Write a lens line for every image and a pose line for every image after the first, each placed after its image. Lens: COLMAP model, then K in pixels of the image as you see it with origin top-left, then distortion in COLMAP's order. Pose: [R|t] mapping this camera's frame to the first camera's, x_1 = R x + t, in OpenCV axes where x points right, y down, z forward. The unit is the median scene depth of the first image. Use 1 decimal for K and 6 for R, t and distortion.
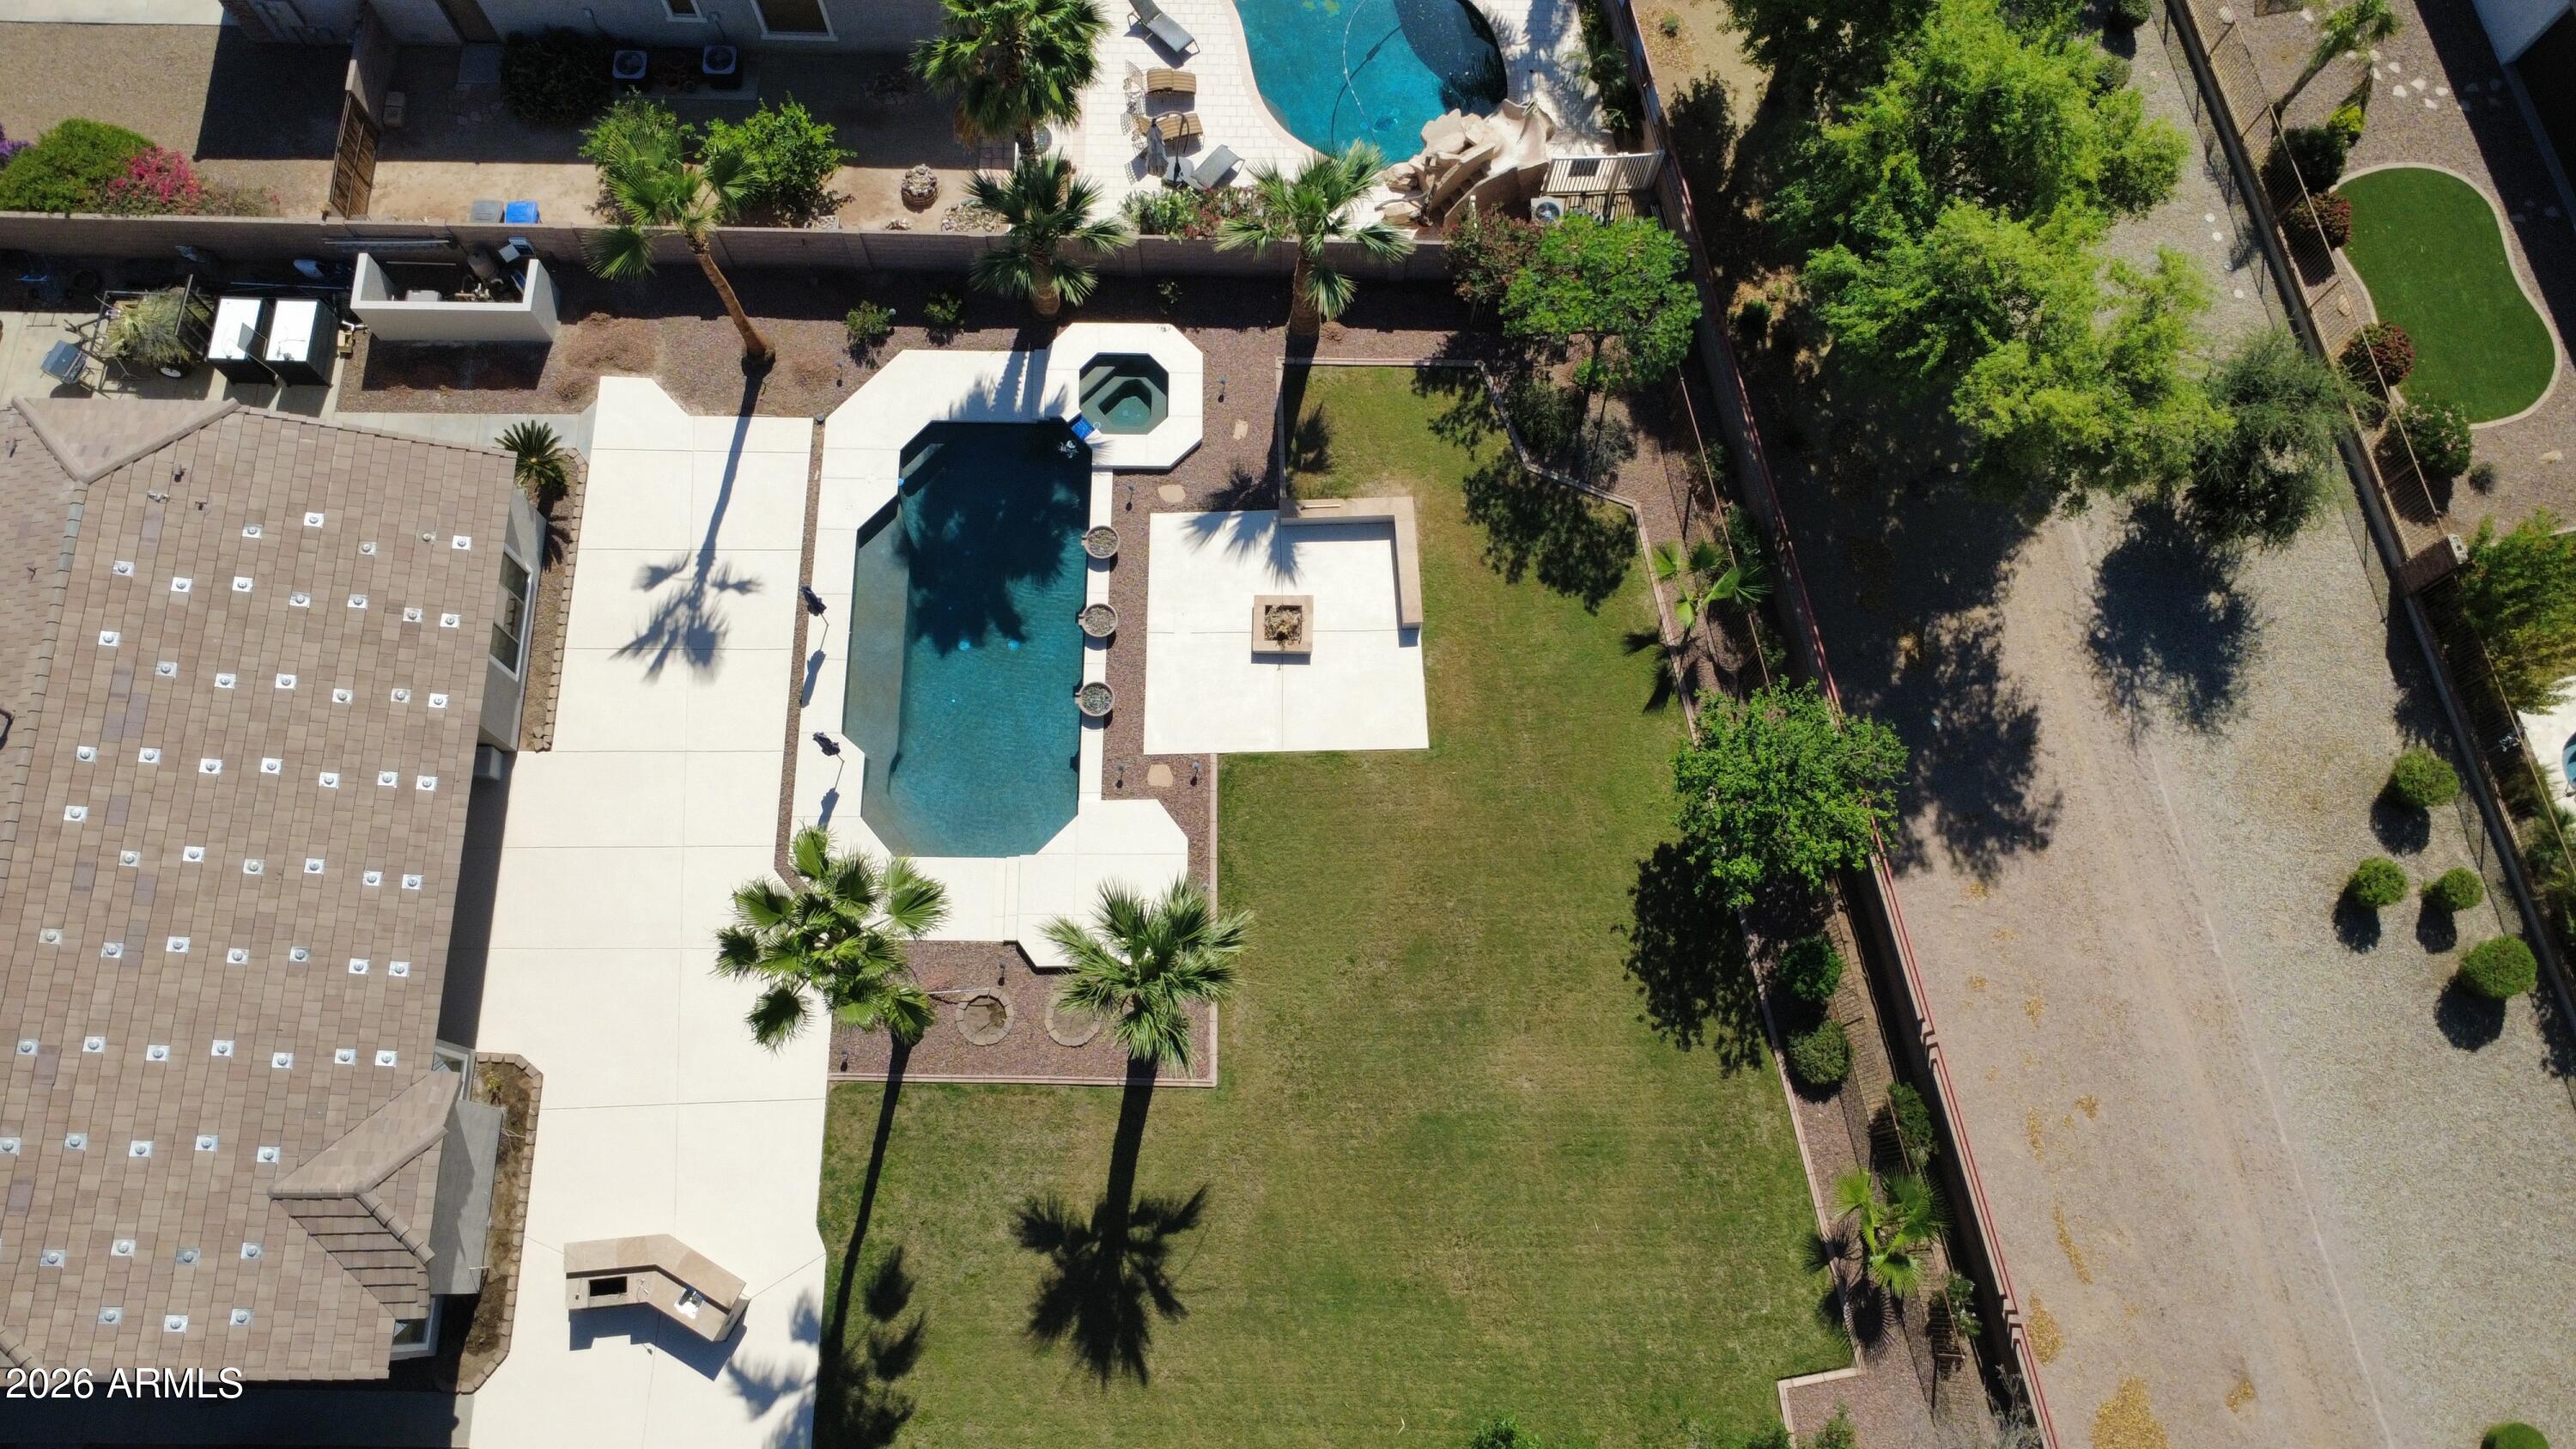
lens RADIAL K [[1869.2, 0, 1259.0], [0, 1869.2, 719.7], [0, 0, 1]] dist [-0.002290, 0.002964]
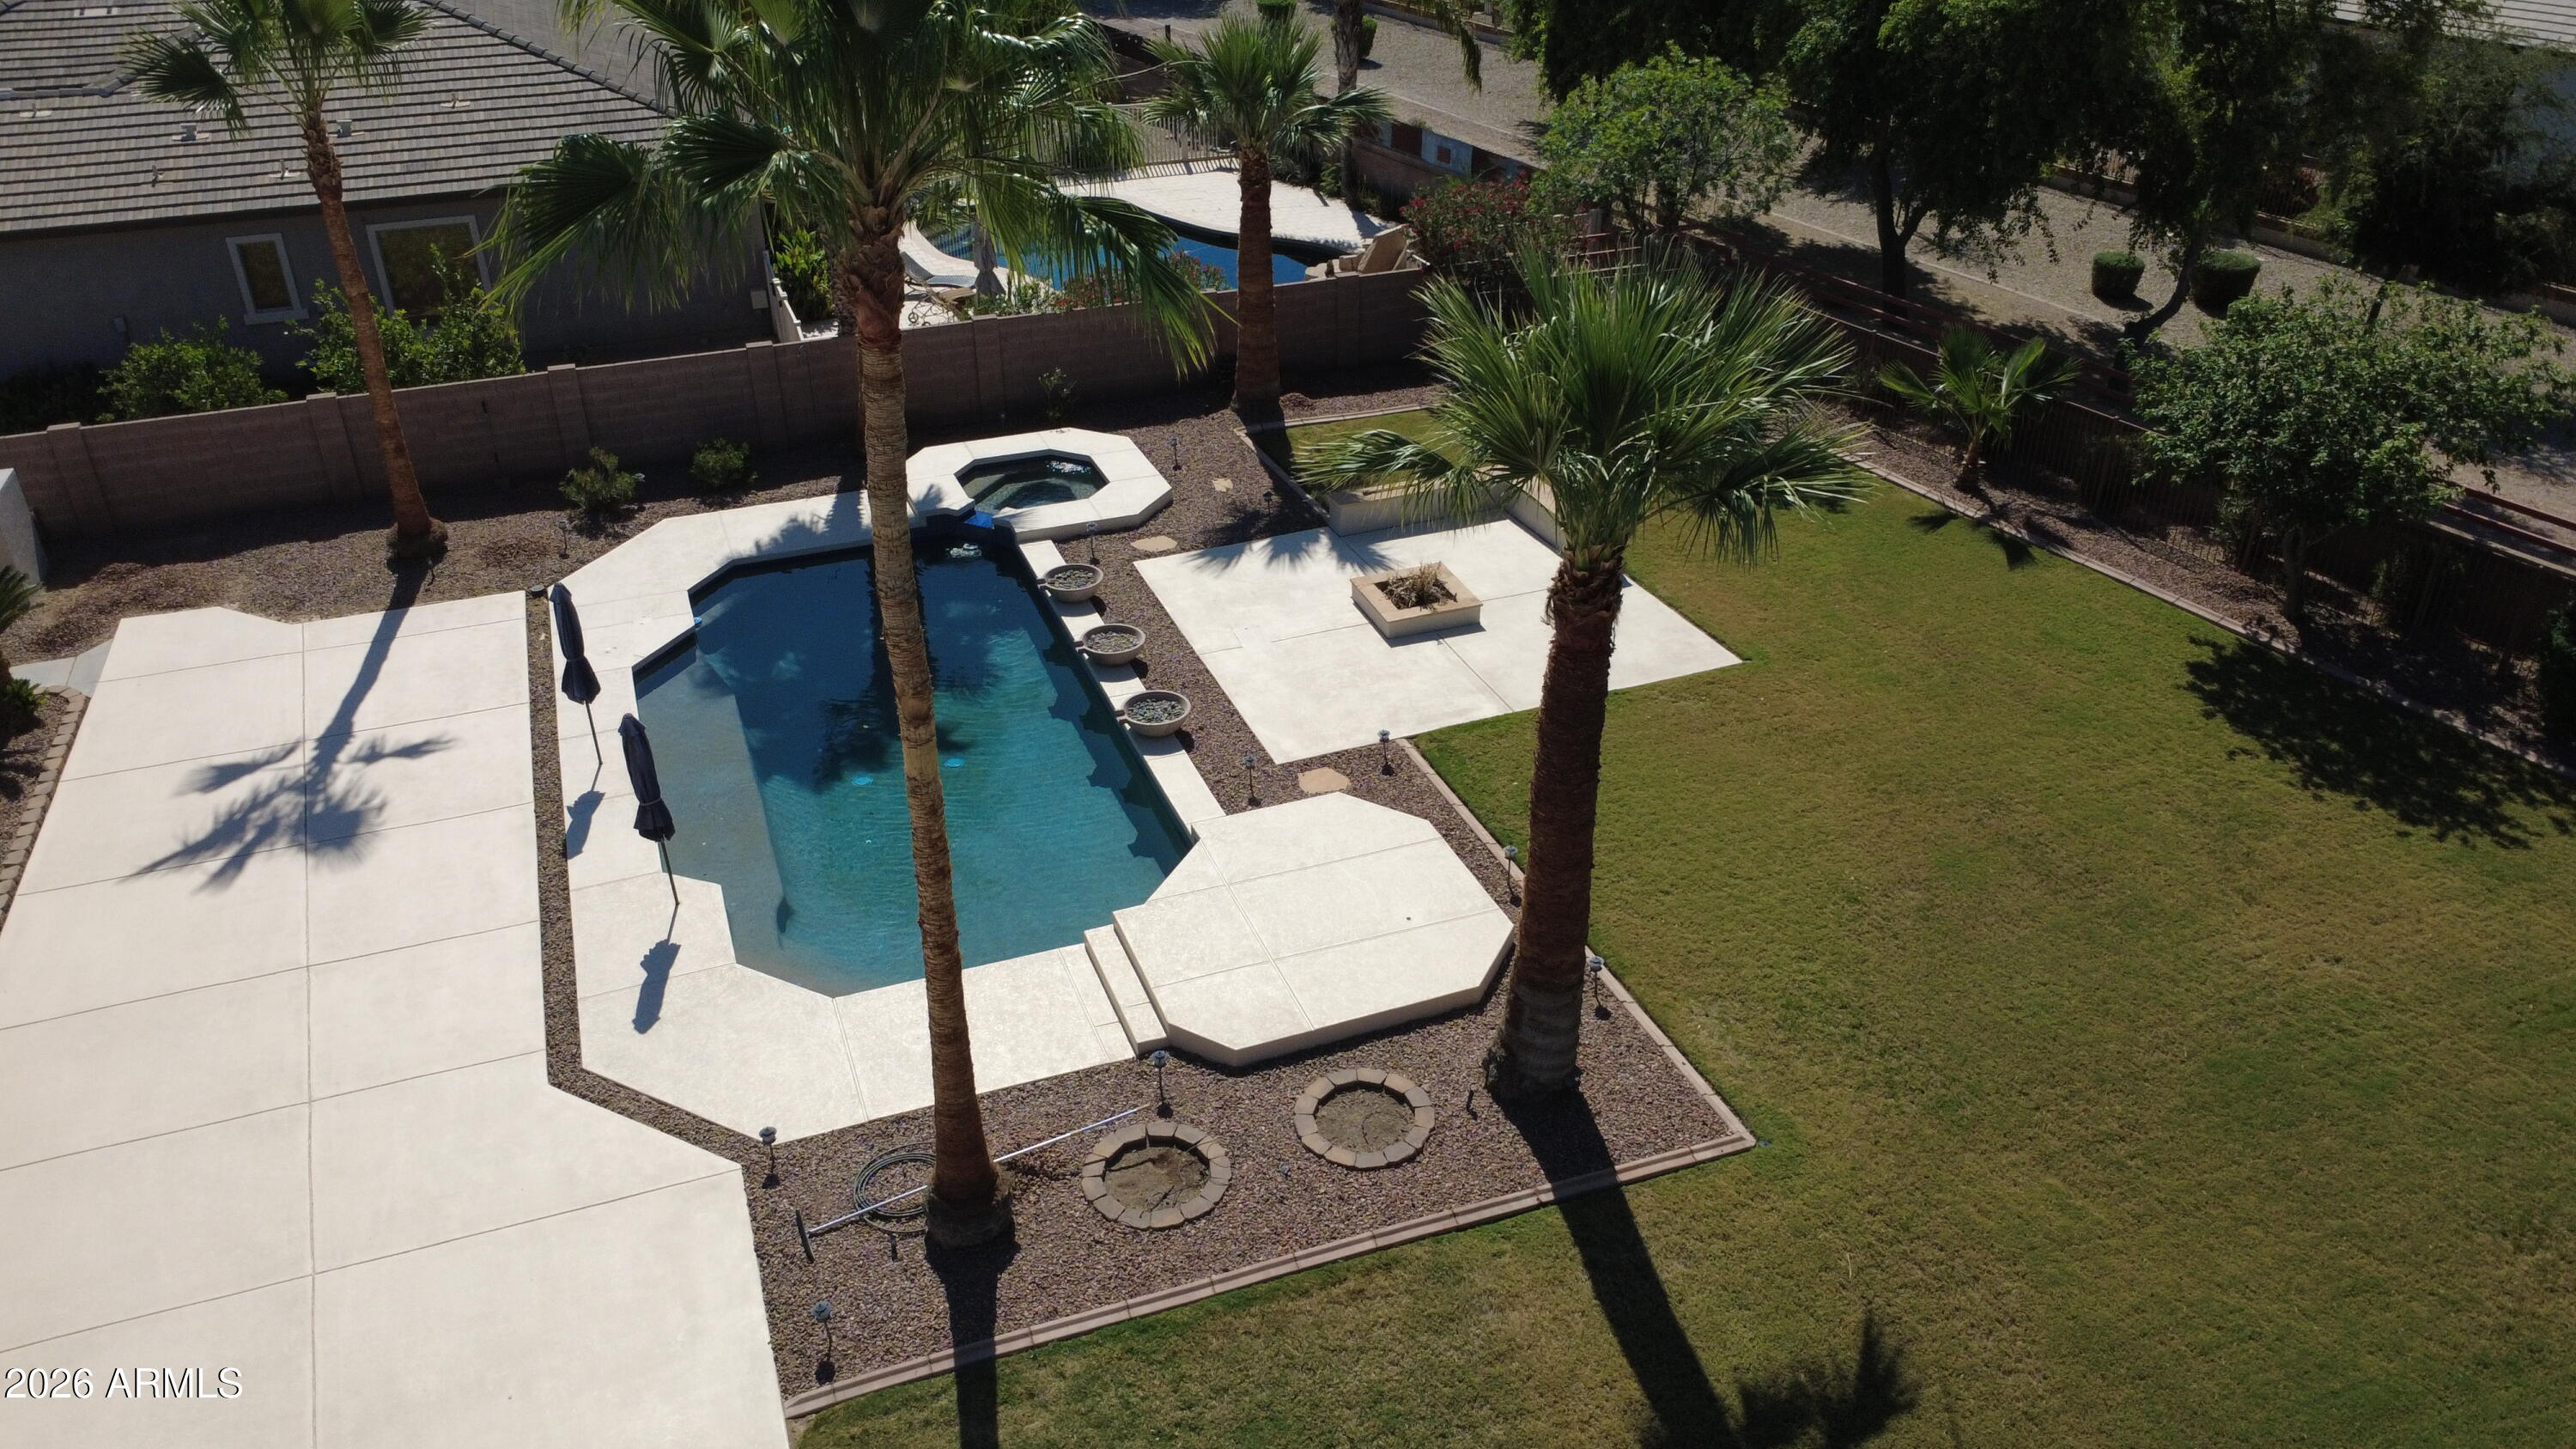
lens RADIAL K [[1869.2, 0, 1286.1], [0, 1869.2, 739.5], [0, 0, 1]] dist [-0.002290, 0.002964]
pose [[0.933219, -0.198554, 0.299465, -0.207281], [0.348402, 0.703834, -0.619058, 0.326811], [-0.087857, 0.682051, 0.726008, 0.608030]]
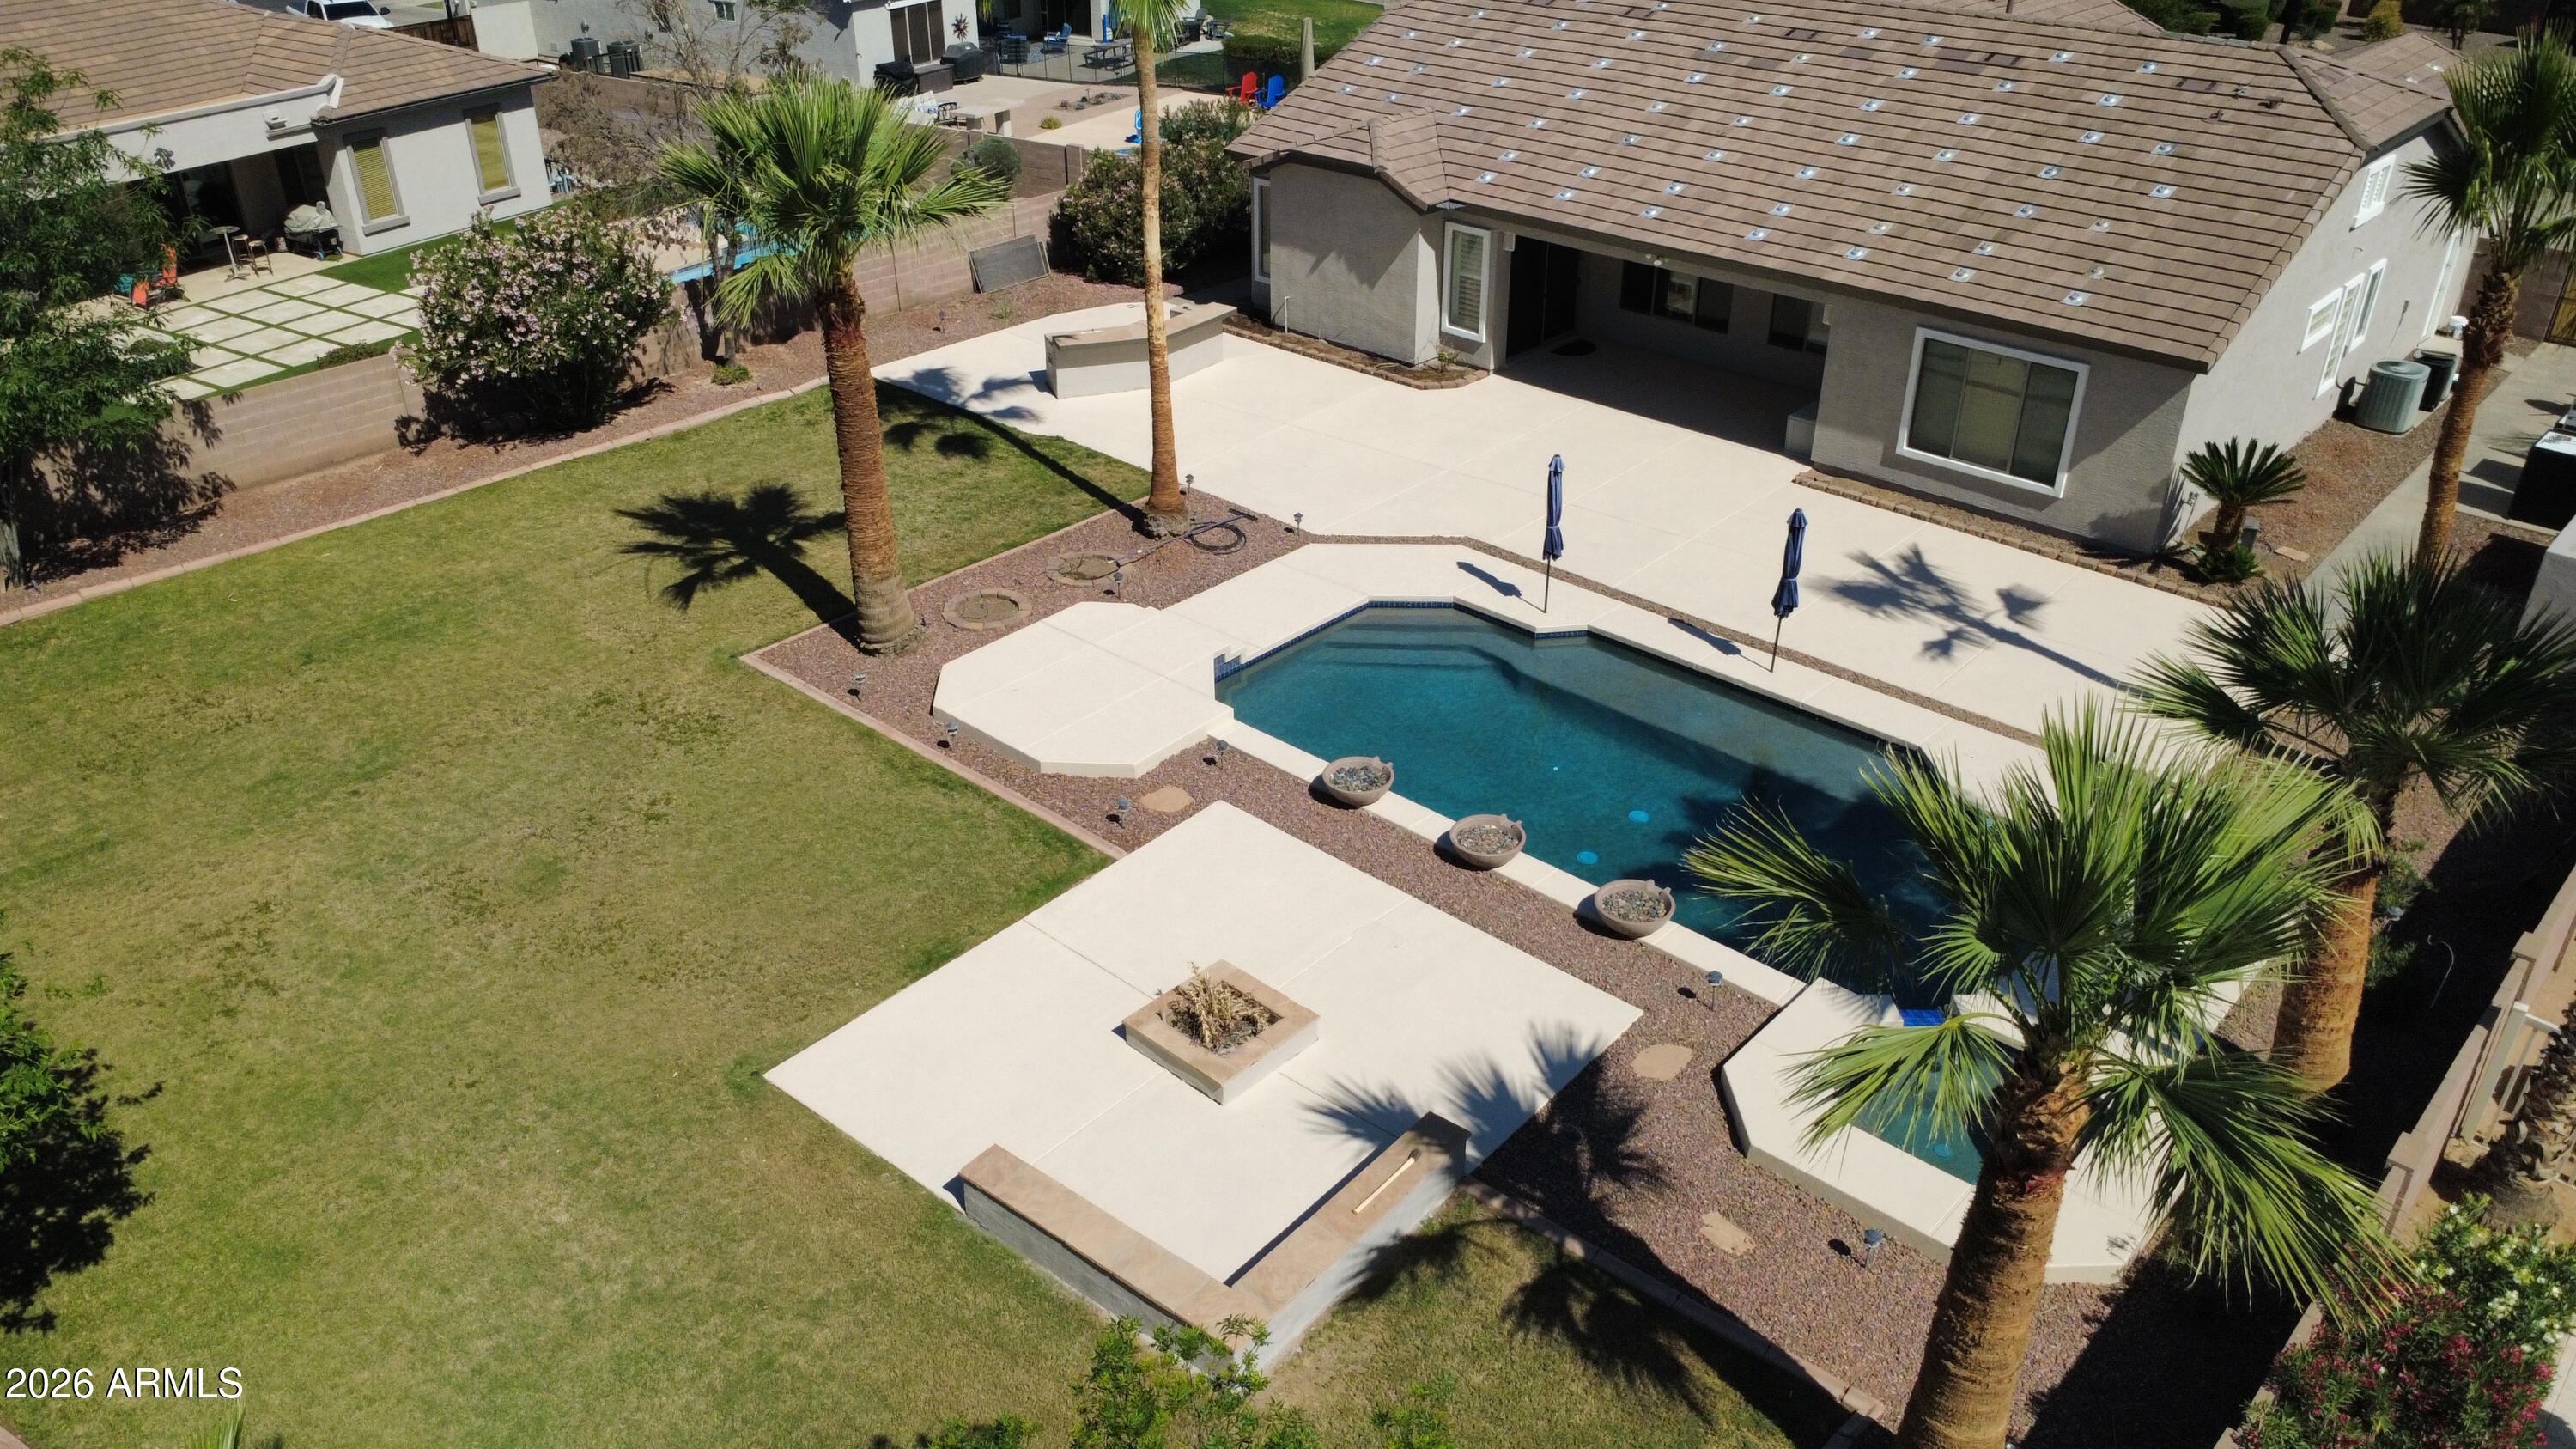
lens RADIAL K [[1869.2, 0, 1283.9], [0, 1869.2, 654.7], [0, 0, 1]] dist [-0.002290, 0.002964]
pose [[-0.676095, 0.332014, -0.657771, 0.252553], [-0.705452, -0.034002, 0.707942, -0.354081], [0.212681, 0.942661, 0.257208, 0.812976]]
